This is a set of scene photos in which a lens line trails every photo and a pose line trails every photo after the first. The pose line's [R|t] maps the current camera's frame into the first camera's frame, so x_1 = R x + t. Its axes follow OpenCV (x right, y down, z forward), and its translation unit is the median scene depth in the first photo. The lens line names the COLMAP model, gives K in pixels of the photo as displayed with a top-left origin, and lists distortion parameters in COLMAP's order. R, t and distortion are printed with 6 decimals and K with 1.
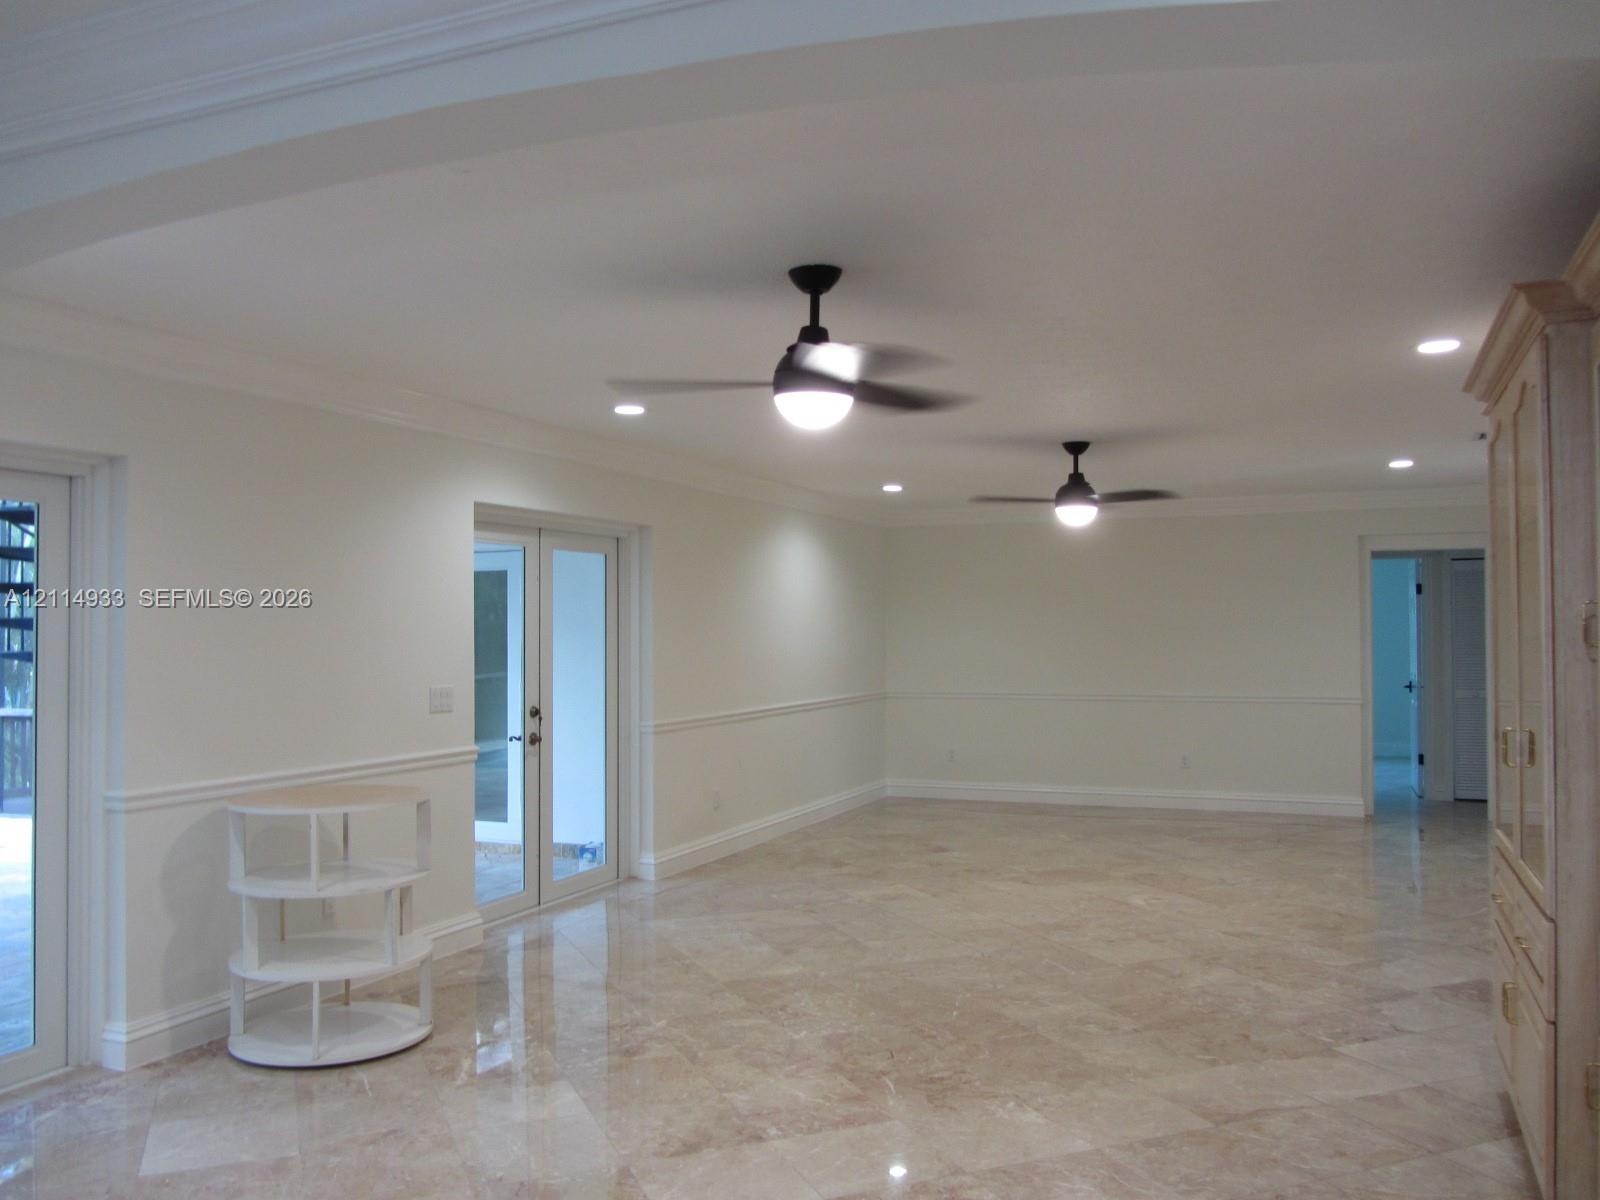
lens RADIAL K [[1334.9, 0, 796.9], [0, 1334.9, 602.6], [0, 0, 1]] dist [-0.040875, -0.006218]
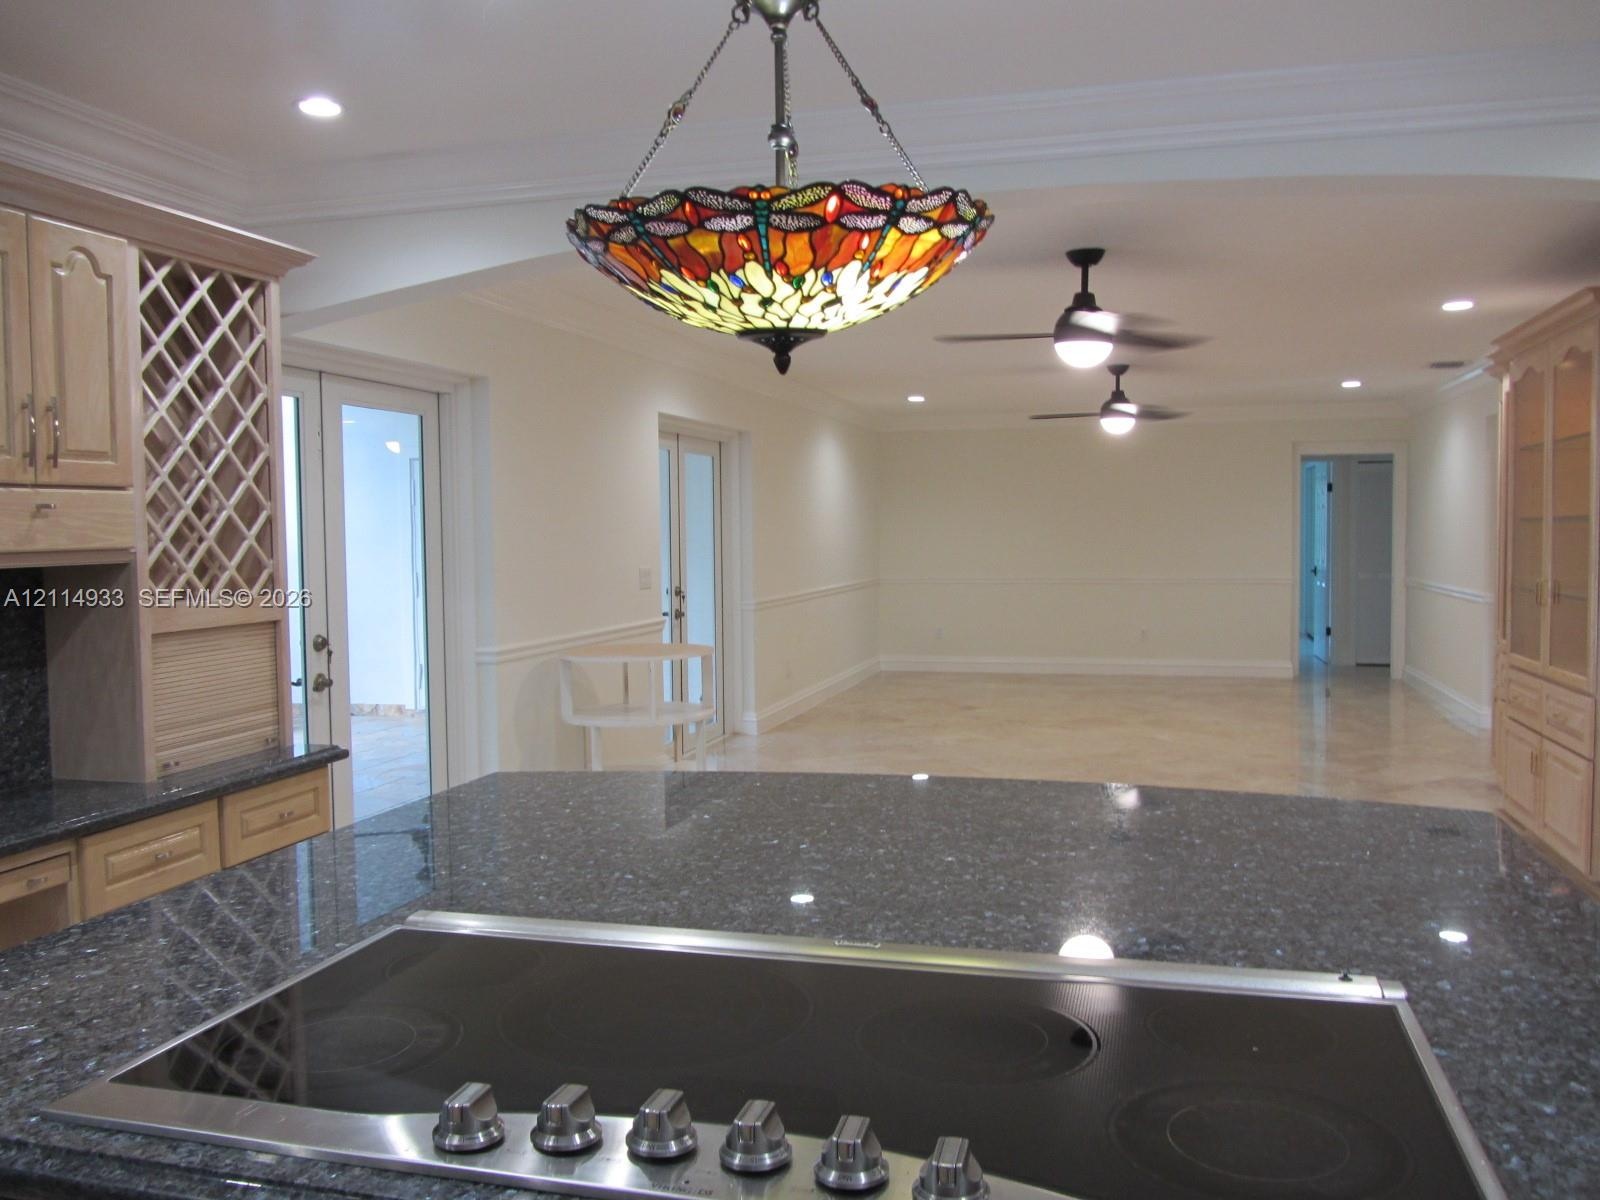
lens RADIAL K [[1334.9, 0, 803.5], [0, 1334.9, 598.2], [0, 0, 1]] dist [-0.040875, -0.006218]
pose [[0.991368, -0.012119, 0.130547, -0.218001], [0.002893, 0.997498, 0.070630, 0.004810], [-0.131076, -0.069643, 0.988923, -0.163504]]
